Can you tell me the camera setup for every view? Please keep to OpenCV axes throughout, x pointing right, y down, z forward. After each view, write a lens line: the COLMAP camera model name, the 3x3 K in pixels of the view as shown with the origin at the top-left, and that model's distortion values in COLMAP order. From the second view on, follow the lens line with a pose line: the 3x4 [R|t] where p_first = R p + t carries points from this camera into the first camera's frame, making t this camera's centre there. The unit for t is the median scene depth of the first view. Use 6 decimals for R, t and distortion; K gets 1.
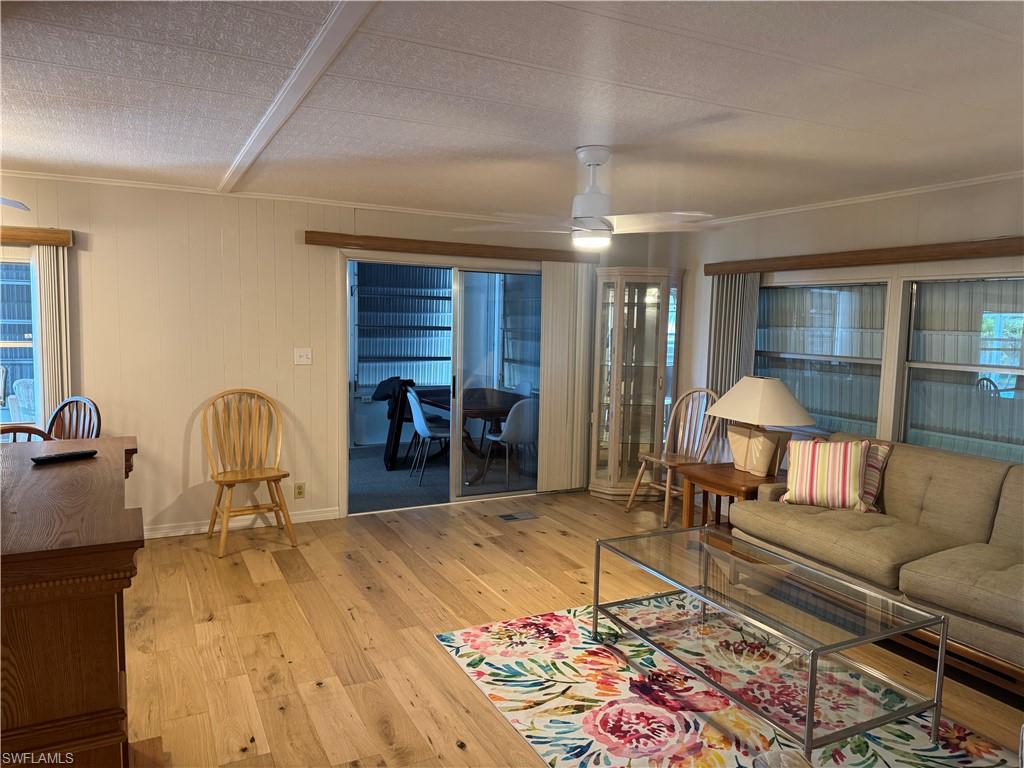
lens RADIAL K [[714.7, 0, 508.9], [0, 714.7, 382.5], [0, 0, 1]] dist [0.085171, -0.129291]
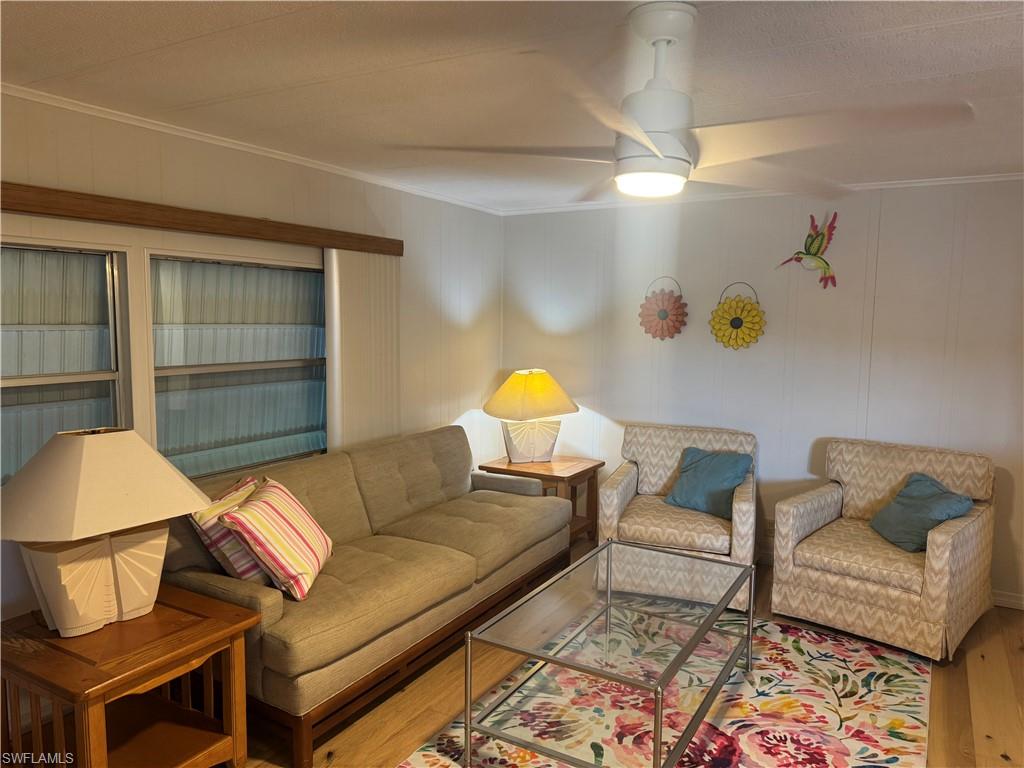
lens RADIAL K [[714.7, 0, 508.9], [0, 714.7, 382.5], [0, 0, 1]] dist [0.085171, -0.129291]
pose [[-0.550751, -0.098538, 0.828833, -0.336446], [0.053678, 0.986770, 0.152984, -0.158169], [-0.832942, 0.128746, -0.538175, 1.635279]]
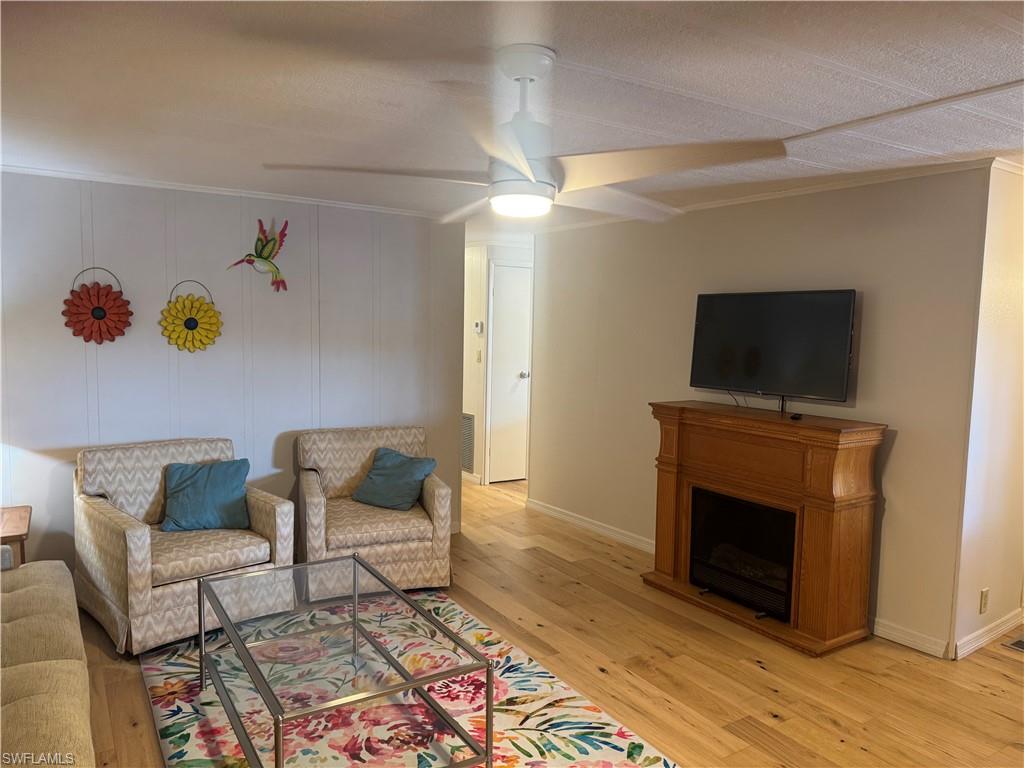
lens RADIAL K [[717.5, 0, 512.0], [0, 717.5, 384.0], [0, 0, 1]] dist [0.071430, -0.068358]
pose [[-0.994306, -0.025283, -0.103519, 0.210191], [-0.042860, 0.984291, 0.171274, -0.179734], [0.097563, 0.174735, -0.979770, 1.894373]]
